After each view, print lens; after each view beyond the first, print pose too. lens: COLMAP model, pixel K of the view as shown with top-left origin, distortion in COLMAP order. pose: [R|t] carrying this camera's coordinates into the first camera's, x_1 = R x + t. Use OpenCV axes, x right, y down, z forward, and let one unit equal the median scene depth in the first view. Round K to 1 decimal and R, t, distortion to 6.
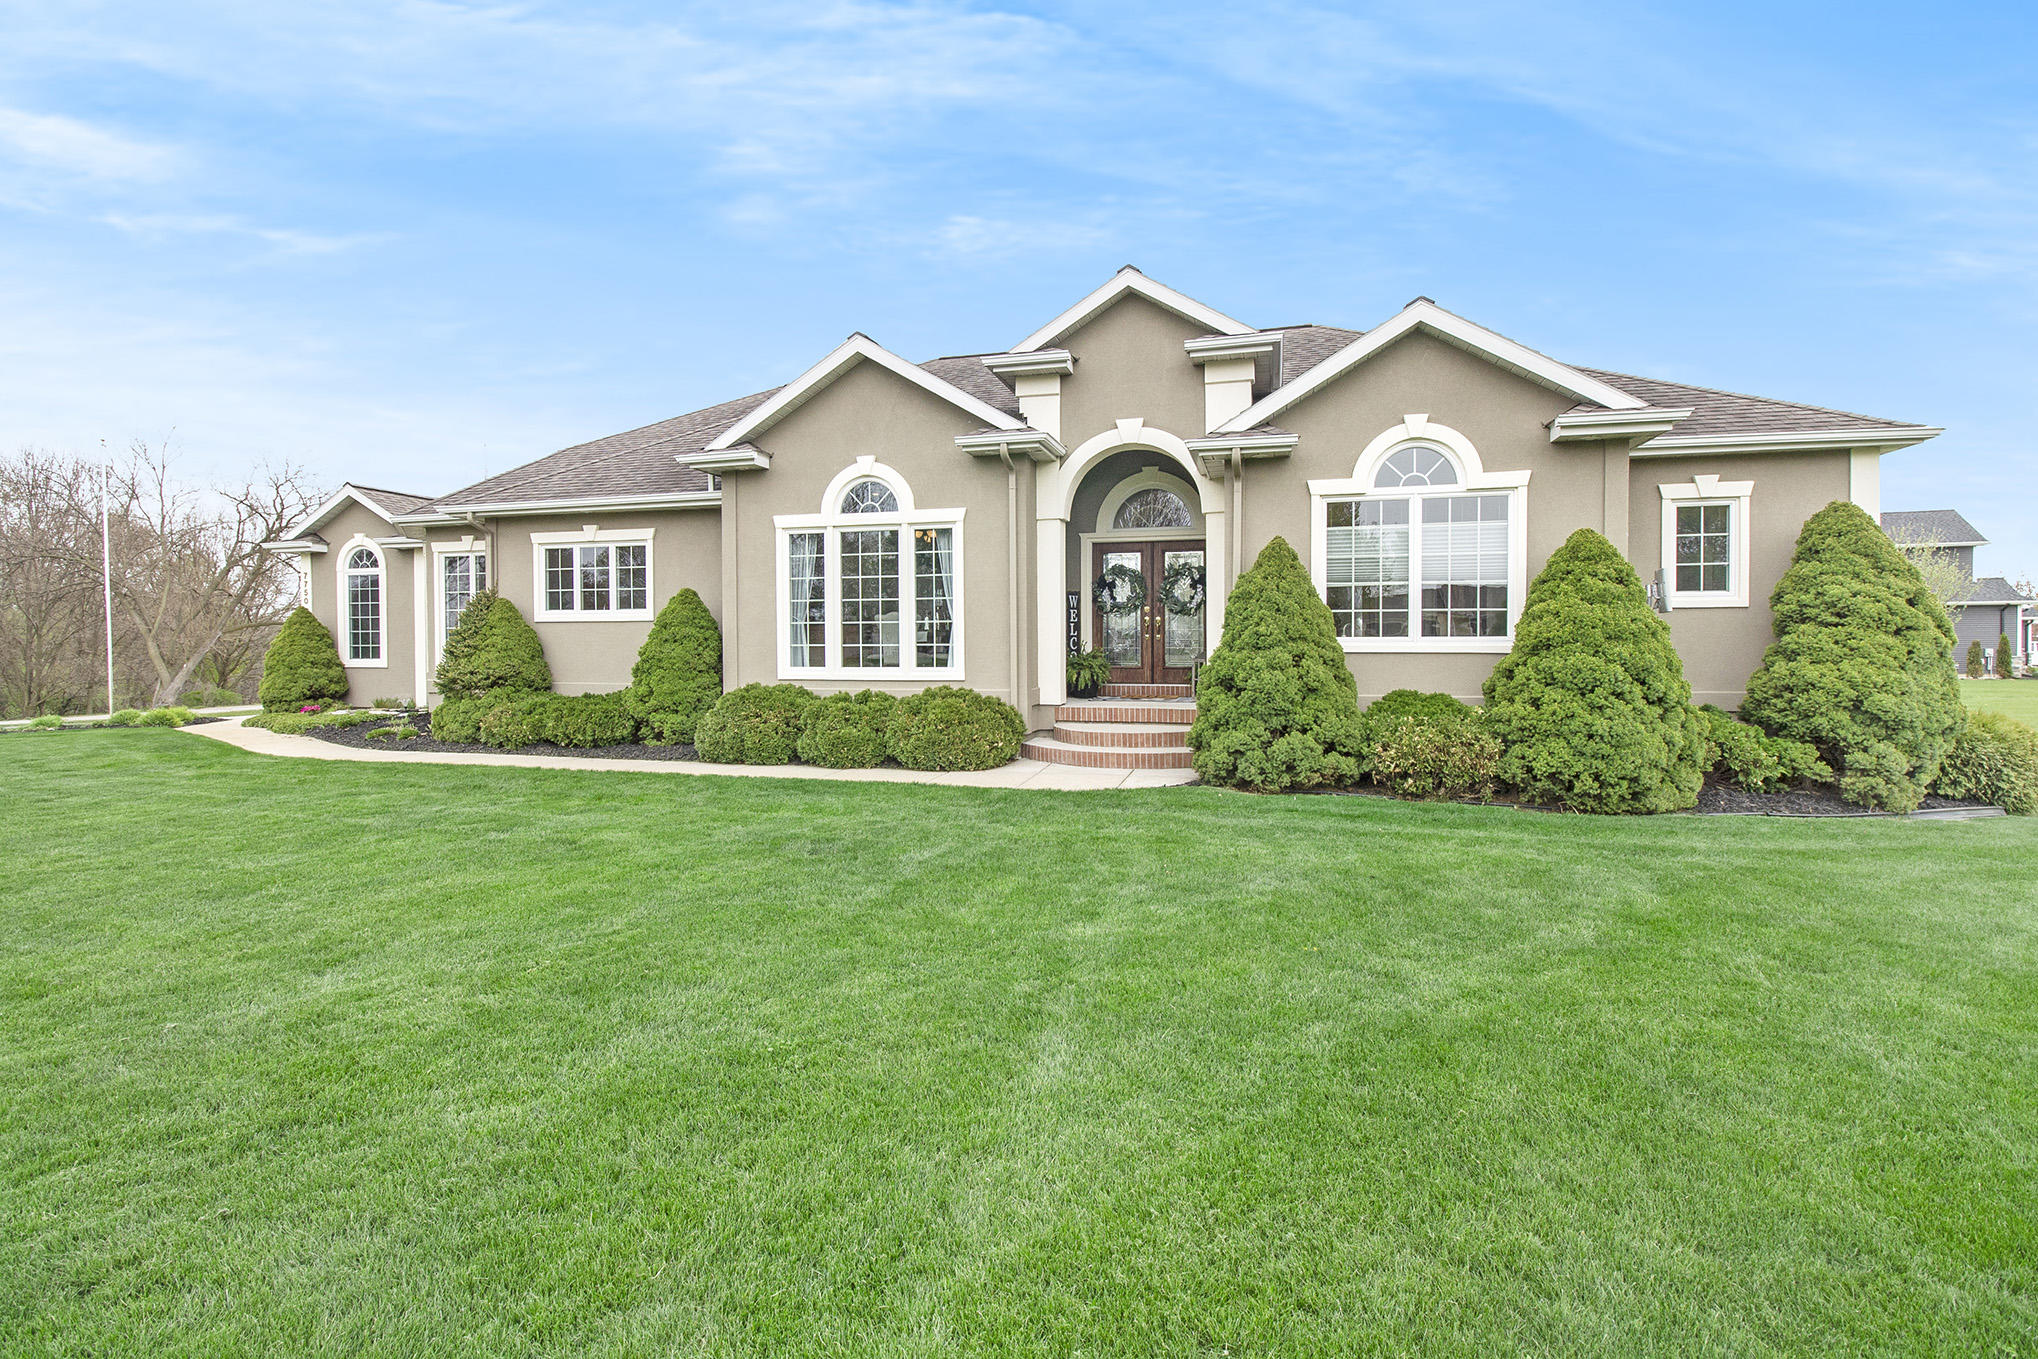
lens RADIAL K [[957.0, 0, 1019.2], [0, 957.0, 646.3], [0, 0, 1]] dist [-0.015966, -0.000718]
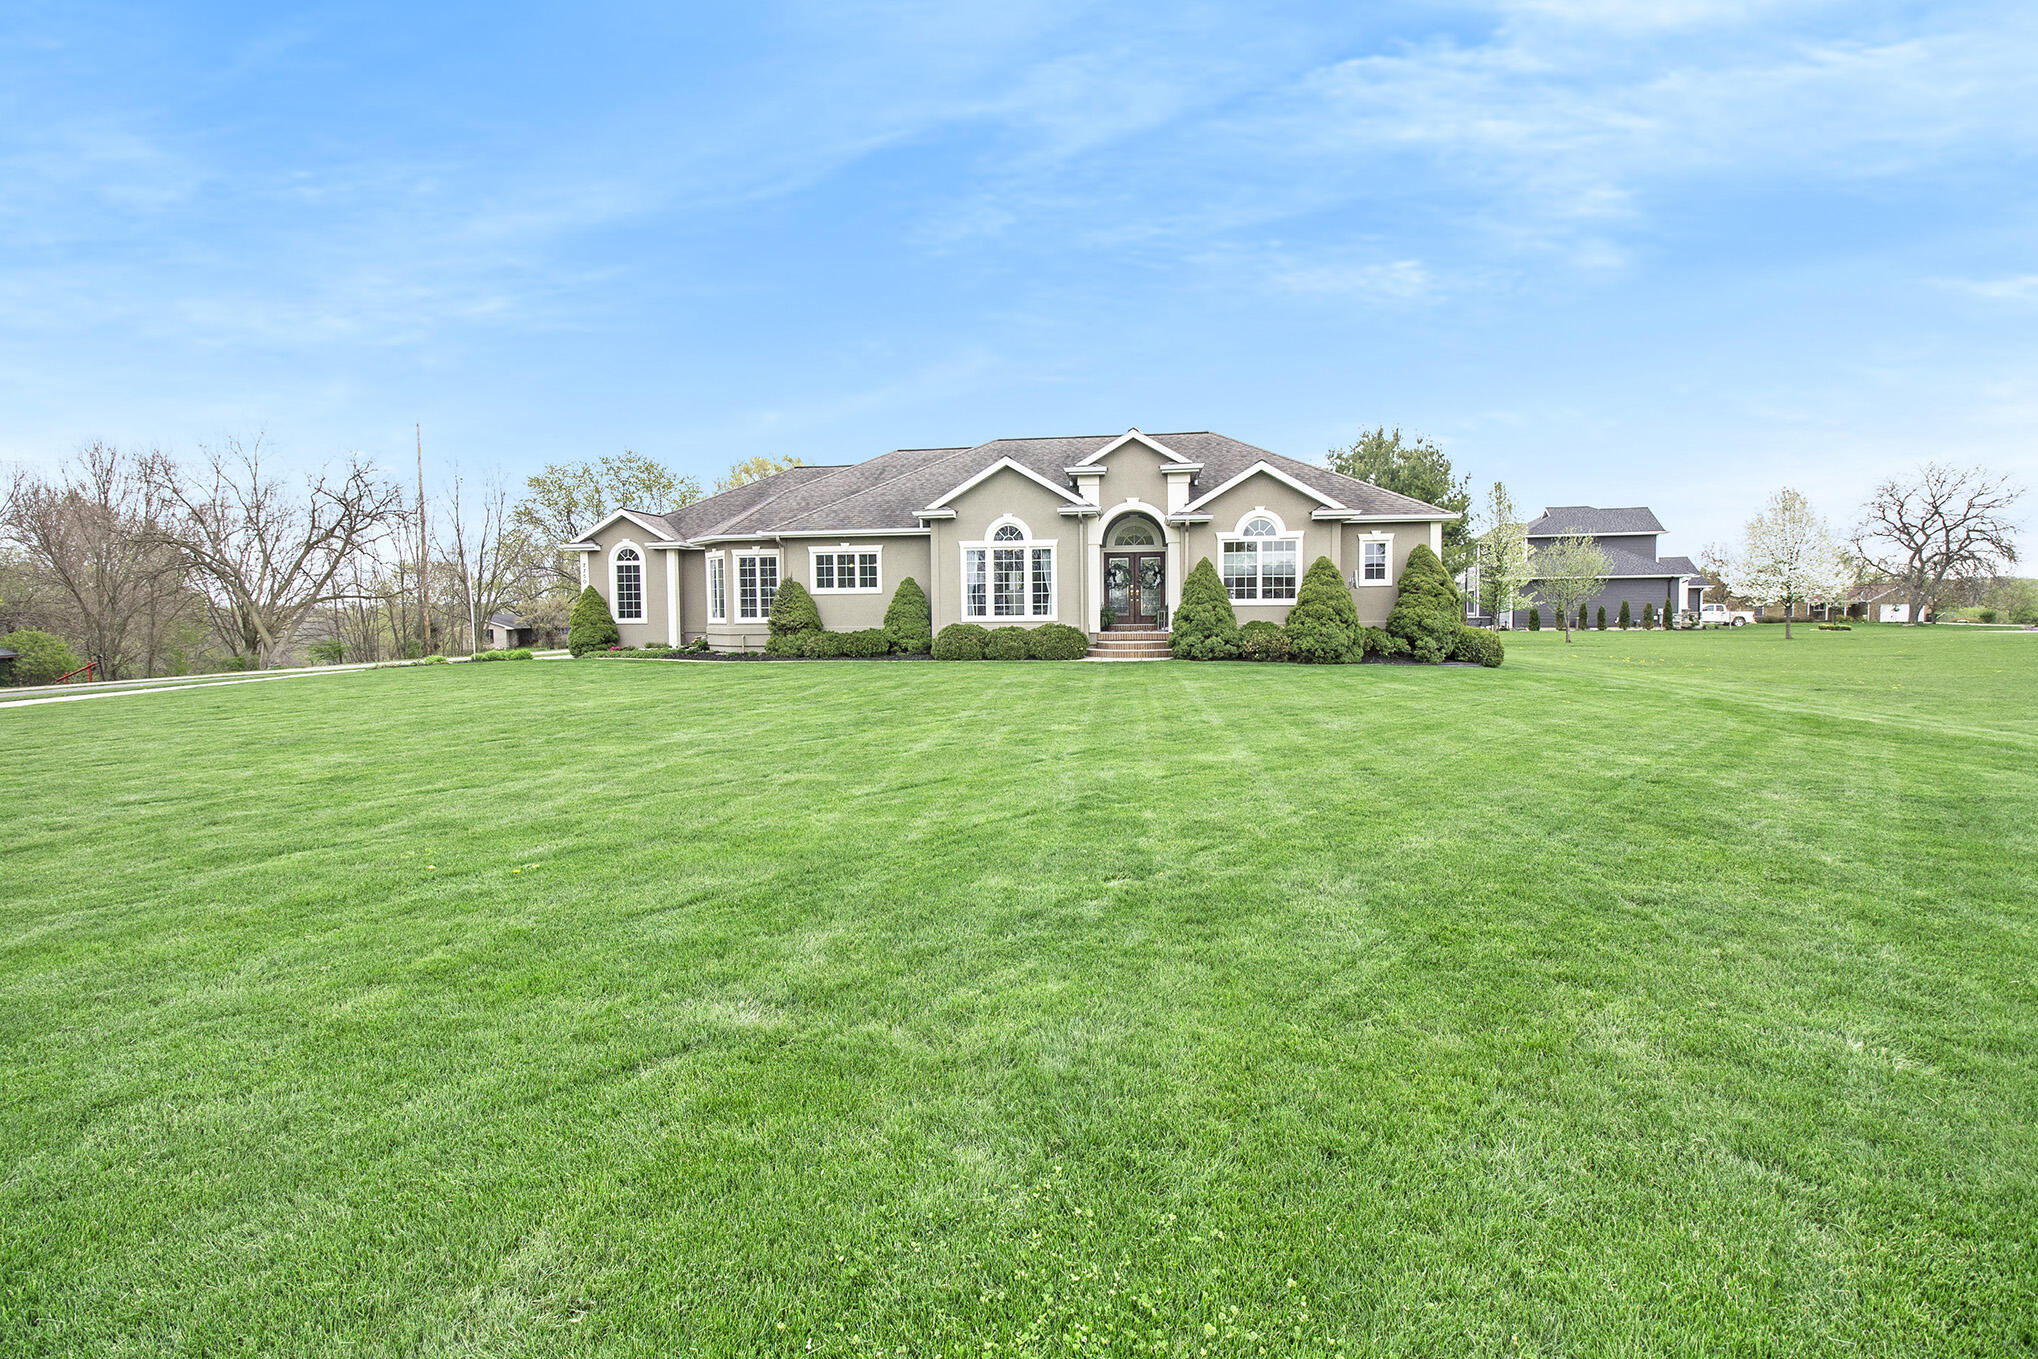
lens RADIAL K [[957.0, 0, 1019.2], [0, 957.0, 646.3], [0, 0, 1]] dist [-0.015966, -0.000718]
pose [[0.990978, -0.011948, 0.133491, -0.417251], [0.007757, 0.999462, 0.031869, 0.023175], [-0.133800, -0.030546, 0.990537, -1.074379]]
